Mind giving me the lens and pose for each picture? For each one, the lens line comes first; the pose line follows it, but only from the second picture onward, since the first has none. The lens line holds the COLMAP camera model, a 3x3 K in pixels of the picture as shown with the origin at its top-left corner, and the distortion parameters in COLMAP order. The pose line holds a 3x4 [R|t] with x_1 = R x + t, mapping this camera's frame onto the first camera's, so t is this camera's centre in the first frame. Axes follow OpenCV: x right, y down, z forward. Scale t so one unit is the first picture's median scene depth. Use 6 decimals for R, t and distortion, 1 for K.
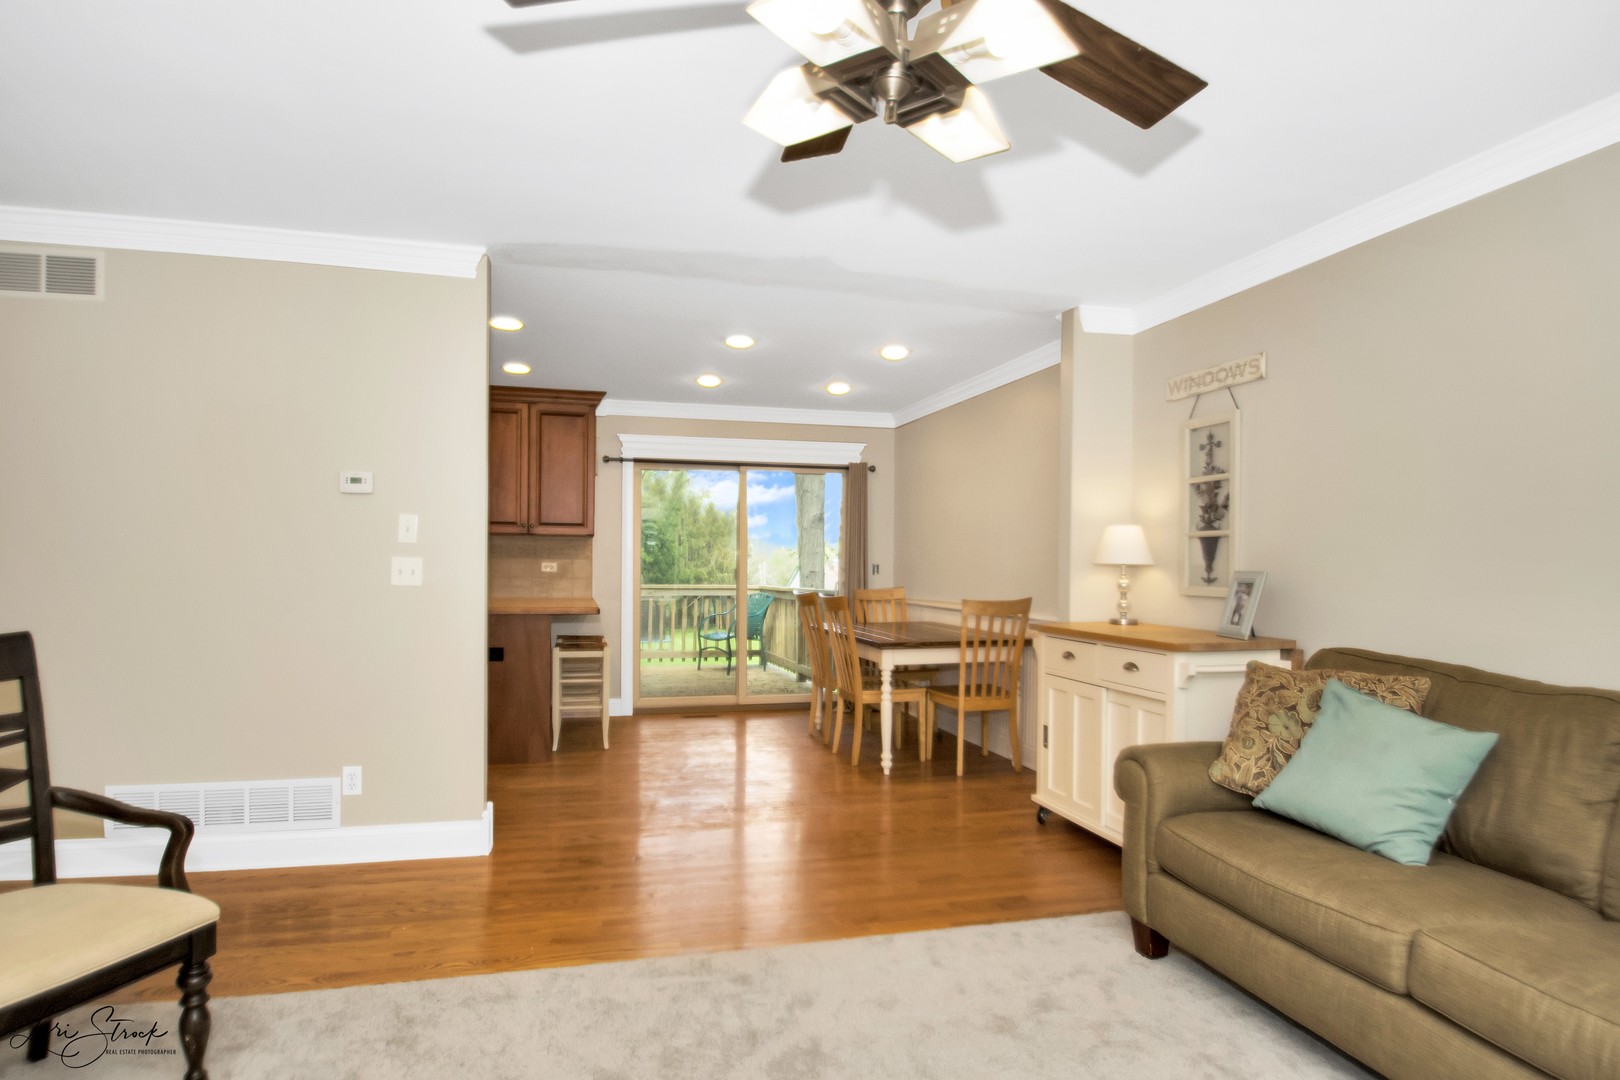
lens RADIAL K [[890.0, 0, 800.0], [0, 890.0, 571.8], [0, 0, 1]] dist [-0.024059, -0.002107]
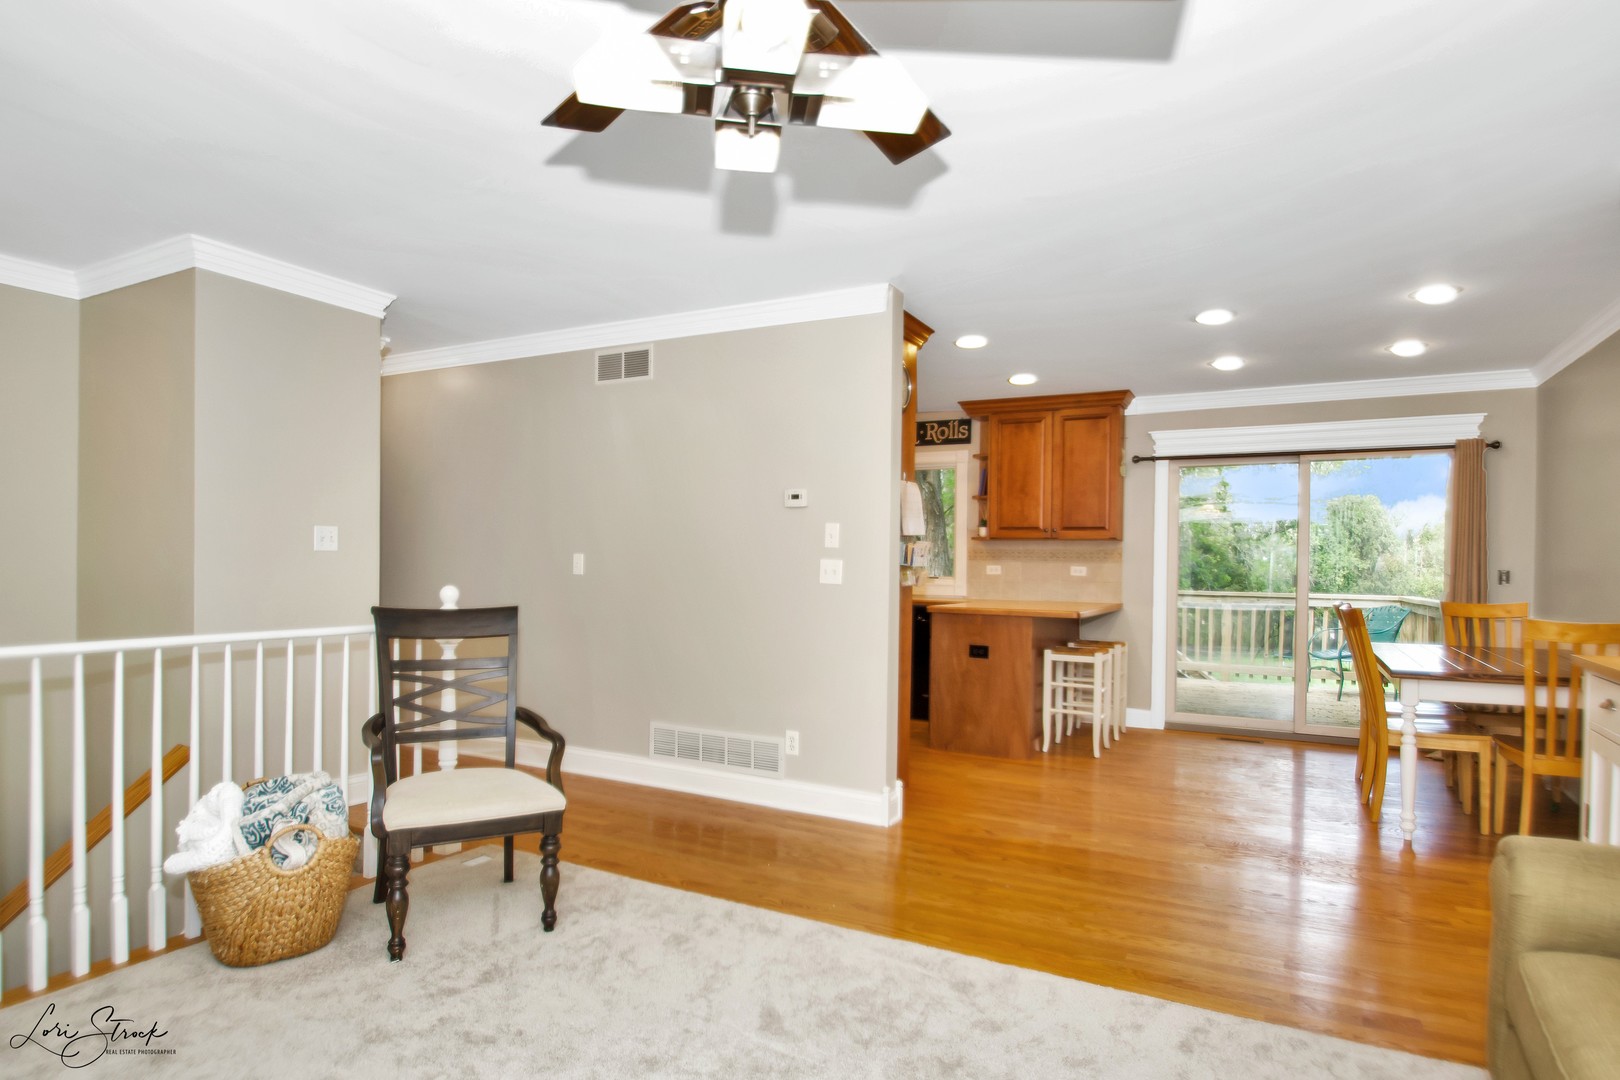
lens RADIAL K [[890.0, 0, 800.0], [0, 890.0, 571.8], [0, 0, 1]] dist [-0.024059, -0.002107]
pose [[0.730202, 0.007707, -0.683188, 0.184253], [-0.012679, 0.999917, -0.002271, 0.001641], [0.683114, 0.010320, 0.730239, 0.058648]]
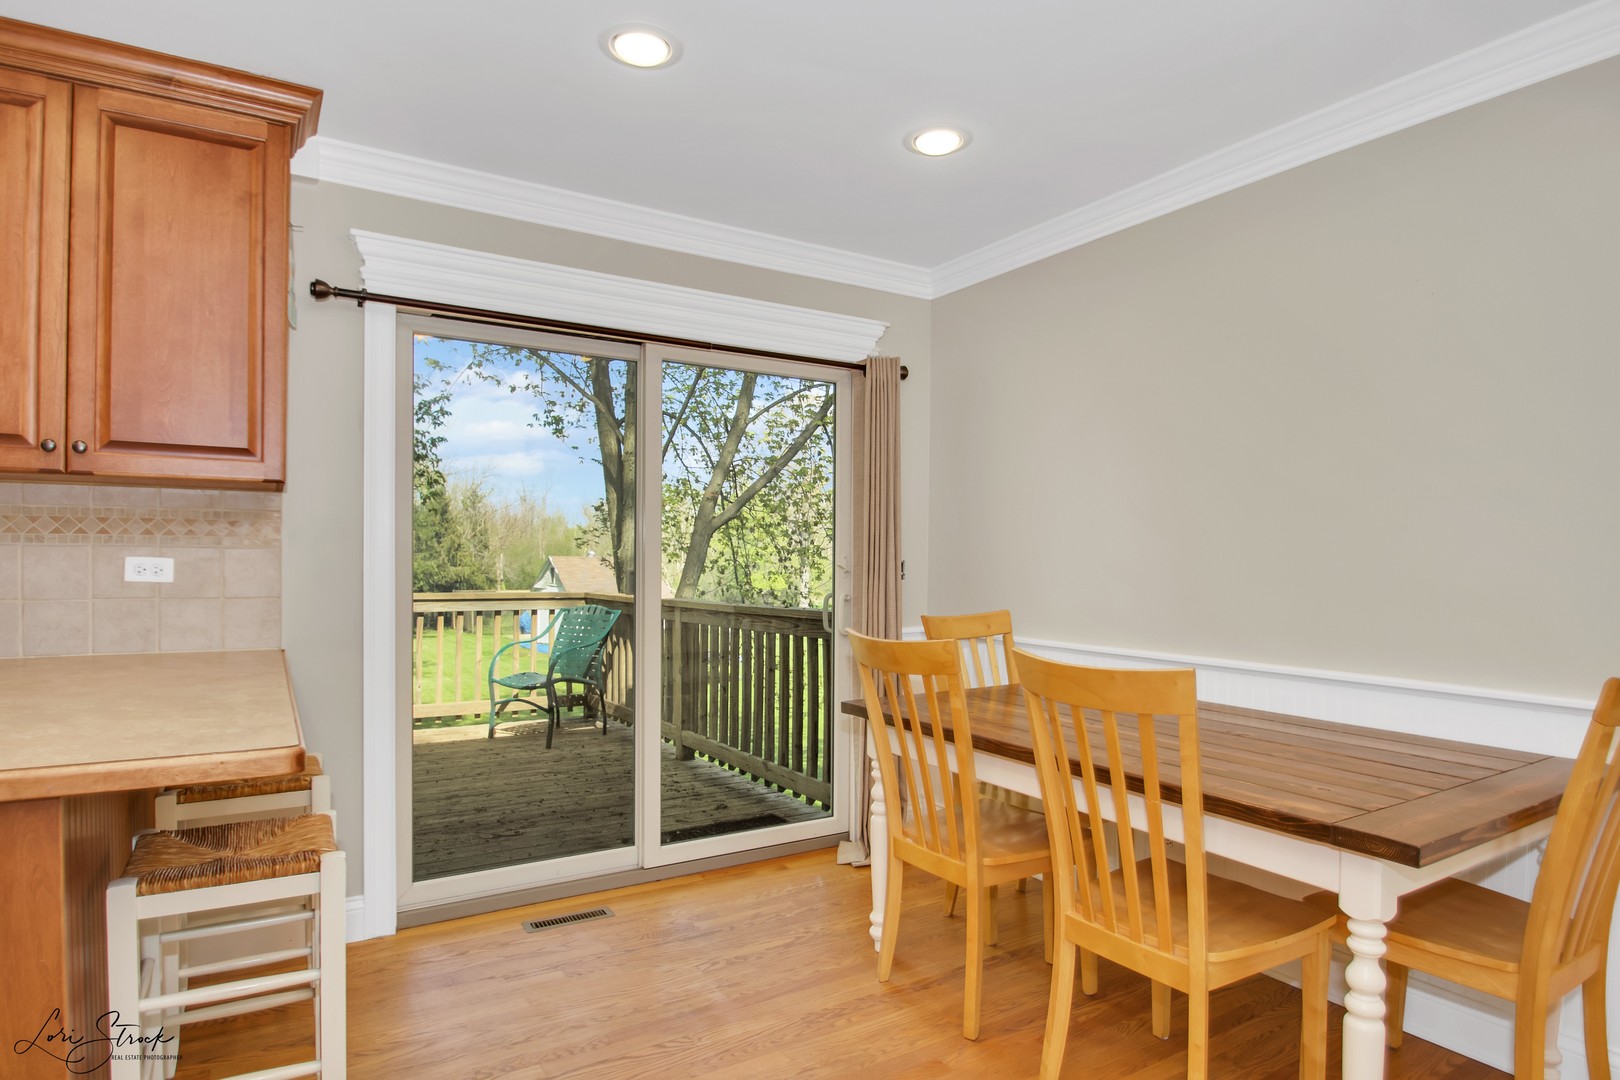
lens RADIAL K [[894.9, 0, 803.8], [0, 894.9, 572.3], [0, 0, 1]] dist [-0.005898, -0.015152]
pose [[0.957102, -0.003967, 0.289724, -0.139332], [0.001323, 0.999956, 0.009321, -0.007929], [-0.289748, -0.008538, 0.957065, 0.611739]]
